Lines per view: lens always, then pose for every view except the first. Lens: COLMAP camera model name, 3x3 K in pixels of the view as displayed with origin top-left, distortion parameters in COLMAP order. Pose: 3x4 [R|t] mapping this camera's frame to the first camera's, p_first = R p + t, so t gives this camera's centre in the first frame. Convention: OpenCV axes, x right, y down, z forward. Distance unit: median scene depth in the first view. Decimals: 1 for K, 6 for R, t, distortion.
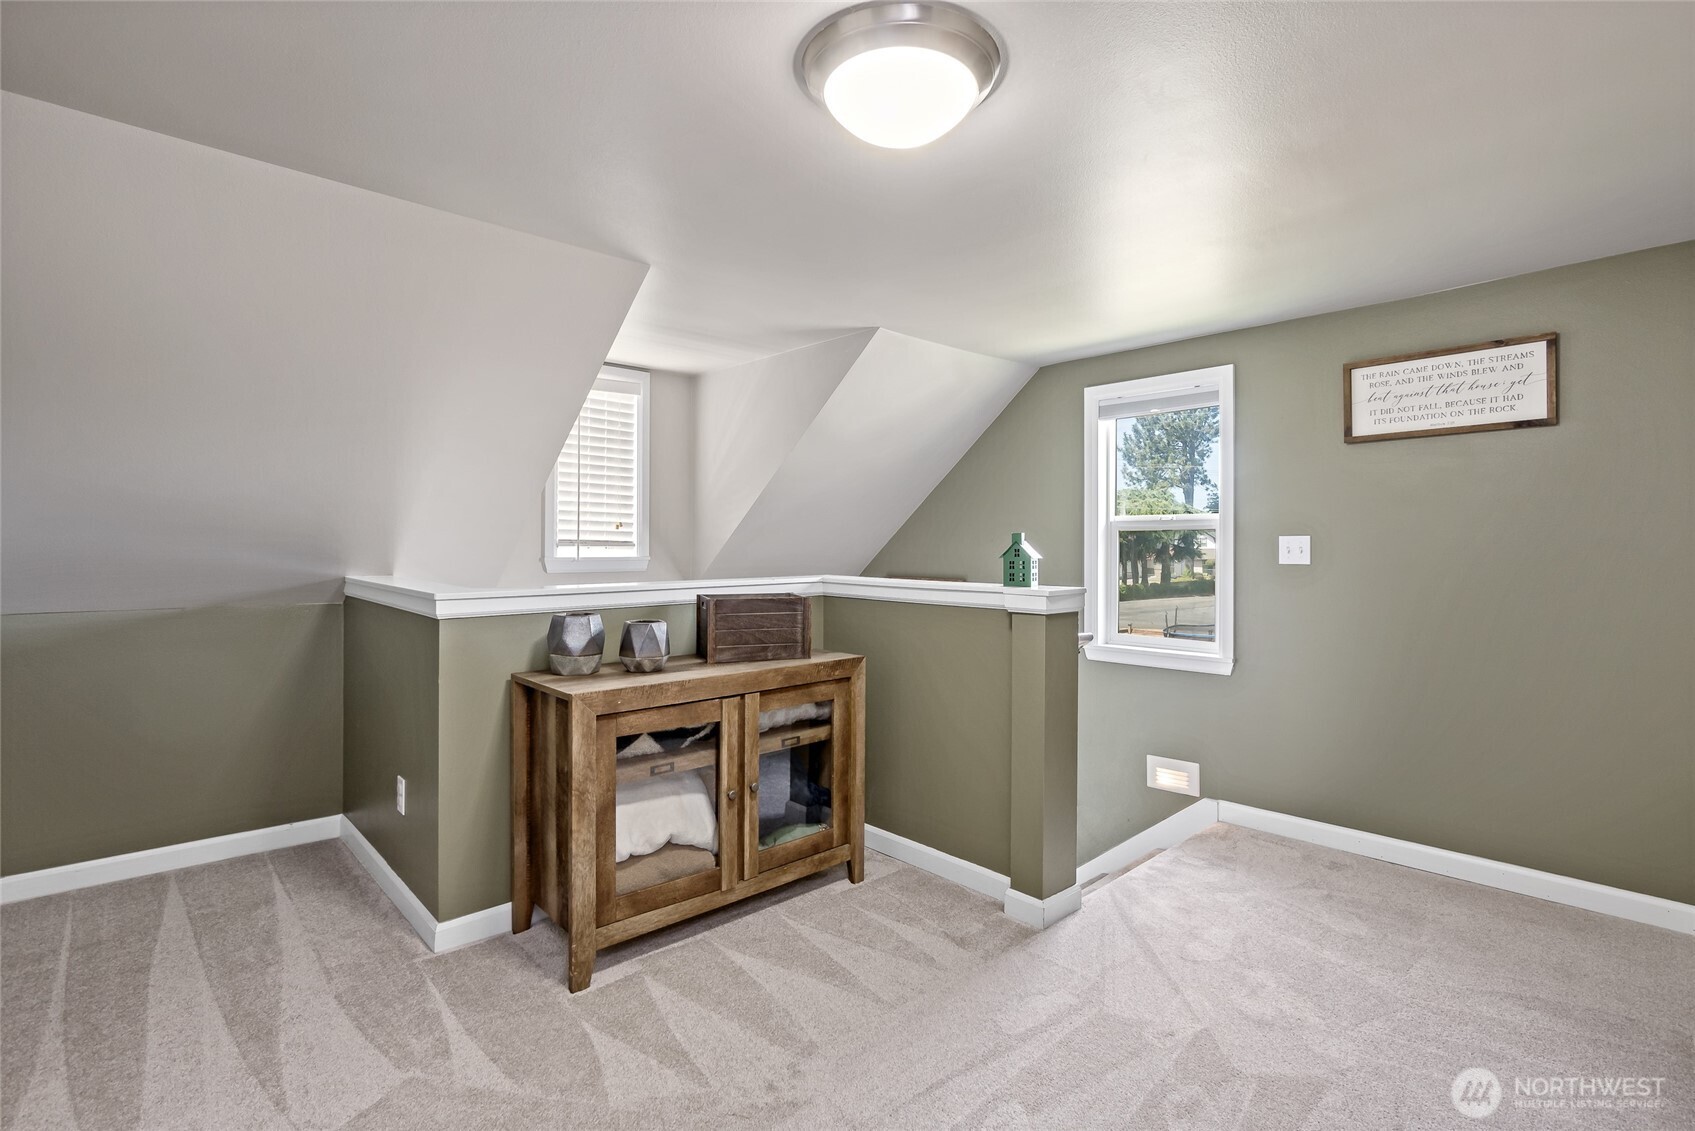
lens RADIAL K [[816.3, 0, 853.1], [0, 816.3, 552.1], [0, 0, 1]] dist [-0.002885, -0.000854]
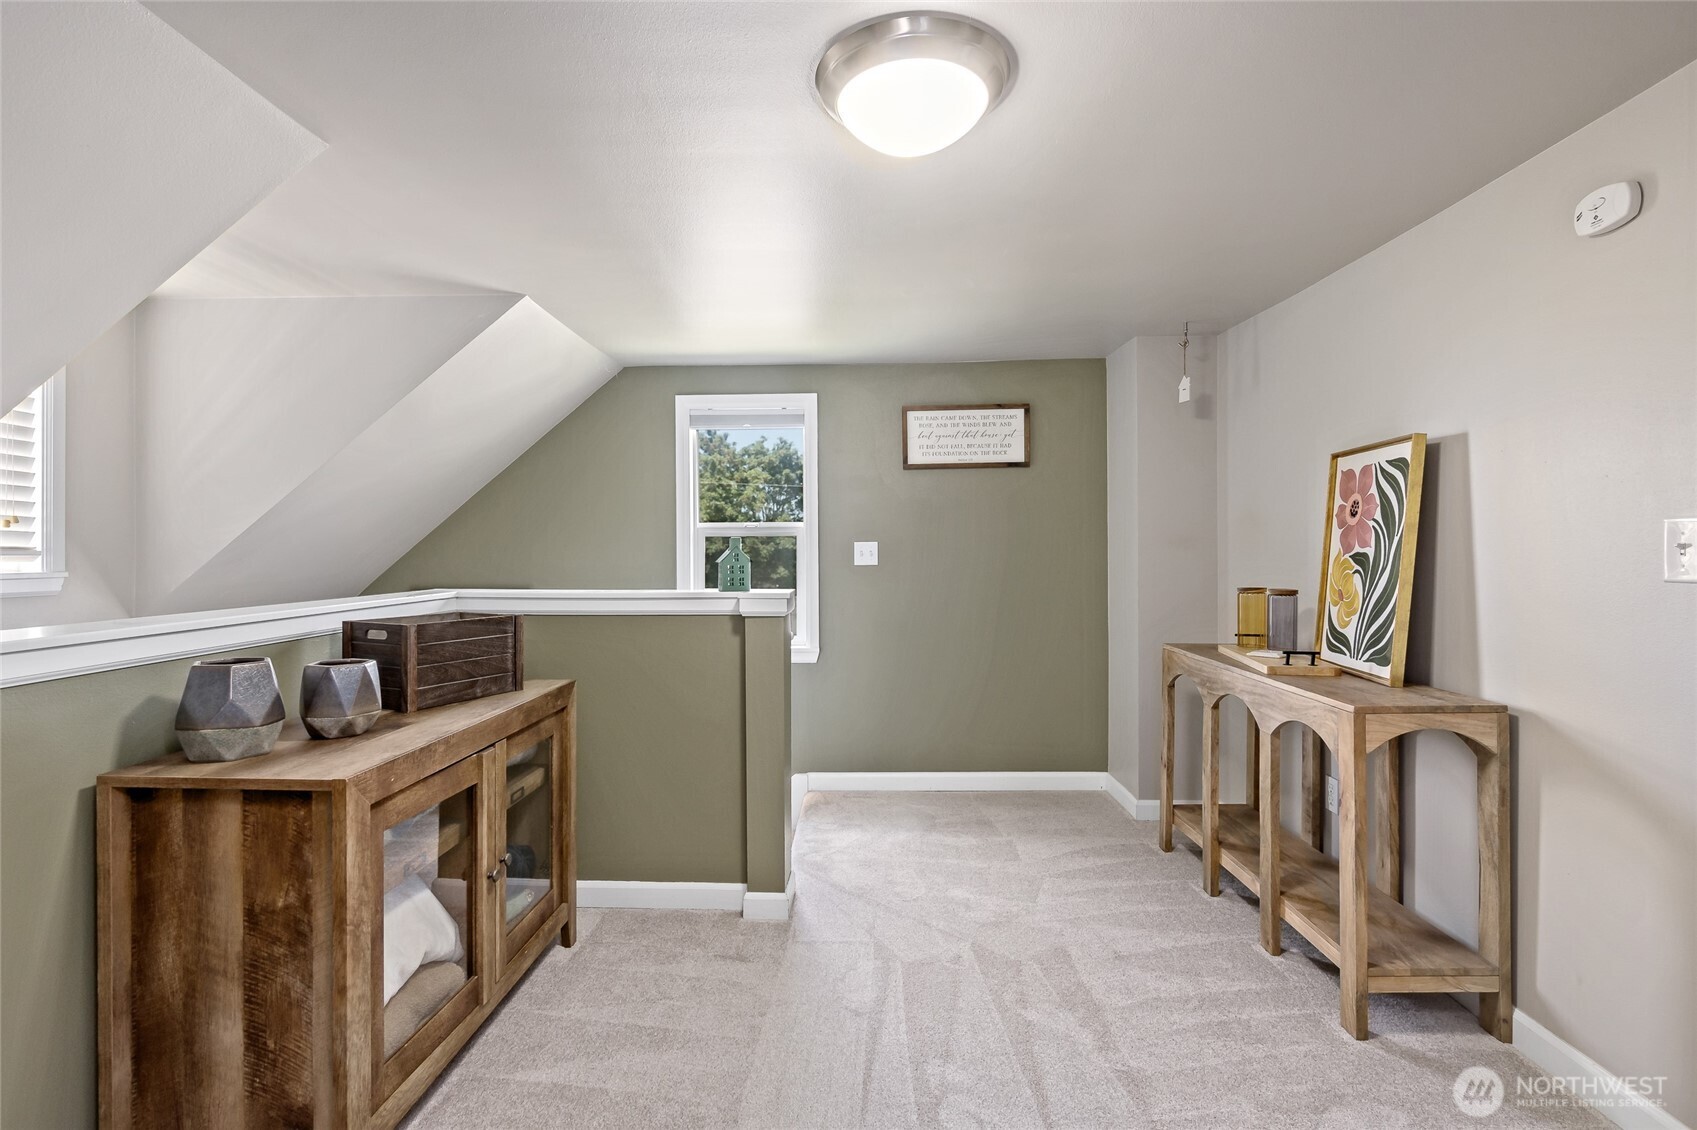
lens RADIAL K [[817.3, 0, 845.9], [0, 817.3, 561.0], [0, 0, 1]] dist [-0.002885, -0.000854]
pose [[0.697586, -0.012664, 0.716389, -0.410389], [0.012053, 0.999910, 0.005939, 0.001009], [-0.716400, 0.004491, 0.697676, 0.199684]]
